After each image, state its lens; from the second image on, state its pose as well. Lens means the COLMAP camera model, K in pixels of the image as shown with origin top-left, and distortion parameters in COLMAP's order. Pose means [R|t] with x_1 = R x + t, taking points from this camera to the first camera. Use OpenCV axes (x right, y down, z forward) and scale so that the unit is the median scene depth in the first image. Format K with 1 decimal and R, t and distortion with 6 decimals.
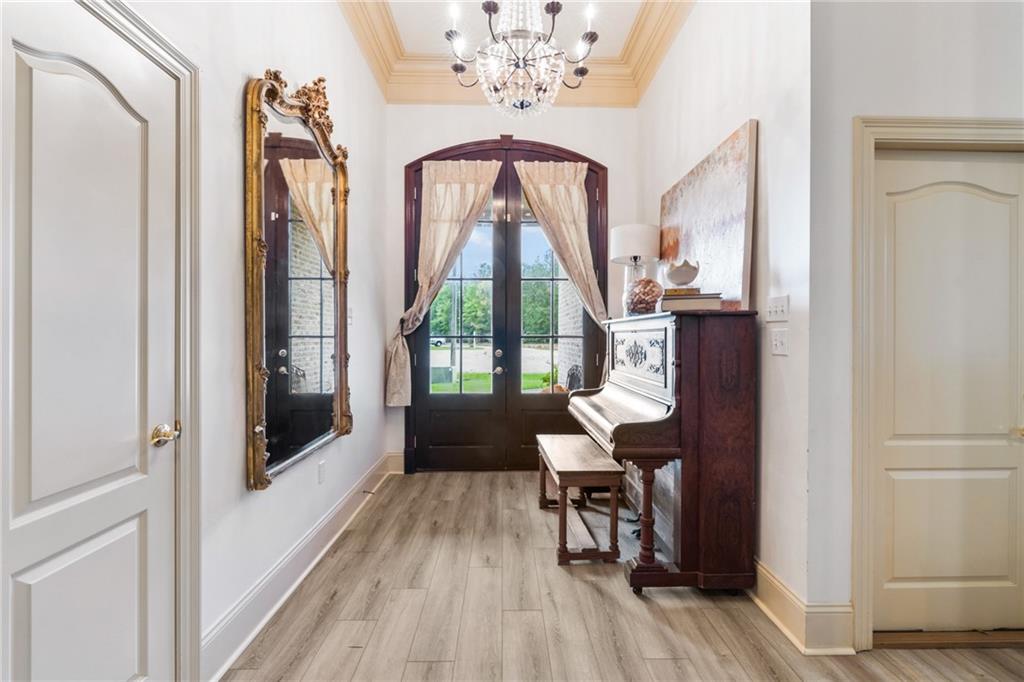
lens RADIAL K [[466.6, 0, 515.5], [0, 466.6, 339.5], [0, 0, 1]] dist [-0.005106, 0.000757]
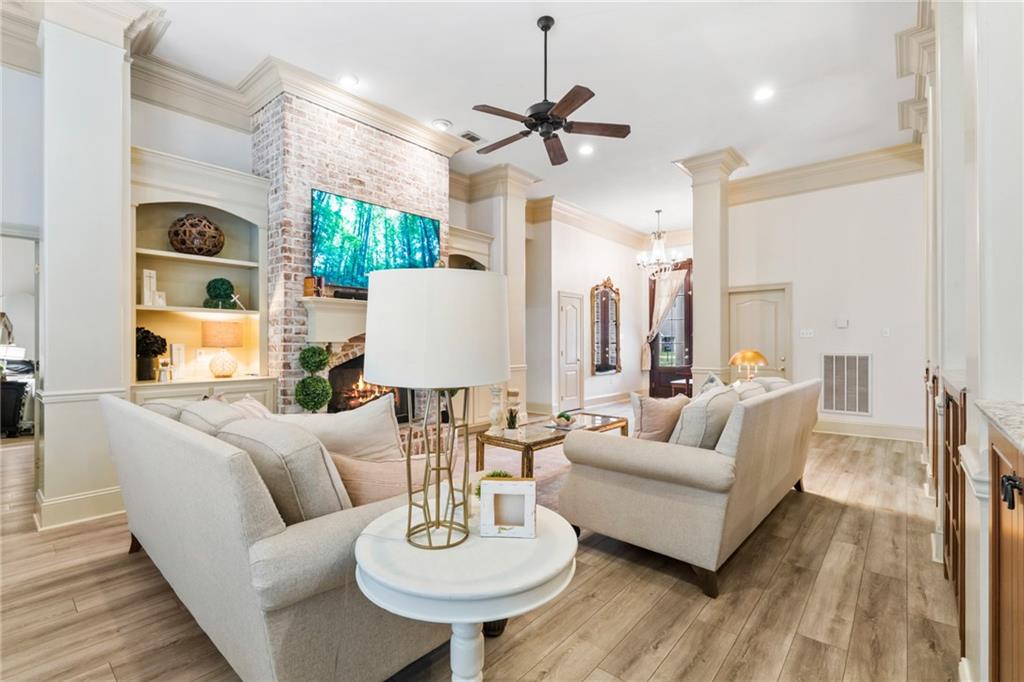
lens RADIAL K [[466.6, 0, 515.5], [0, 466.6, 342.7], [0, 0, 1]] dist [-0.005106, 0.000757]
pose [[0.752532, -0.002332, -0.658552, 0.909403], [-0.001868, 0.999982, -0.005675, 0.007776], [0.658553, 0.005501, 0.752514, -1.425499]]
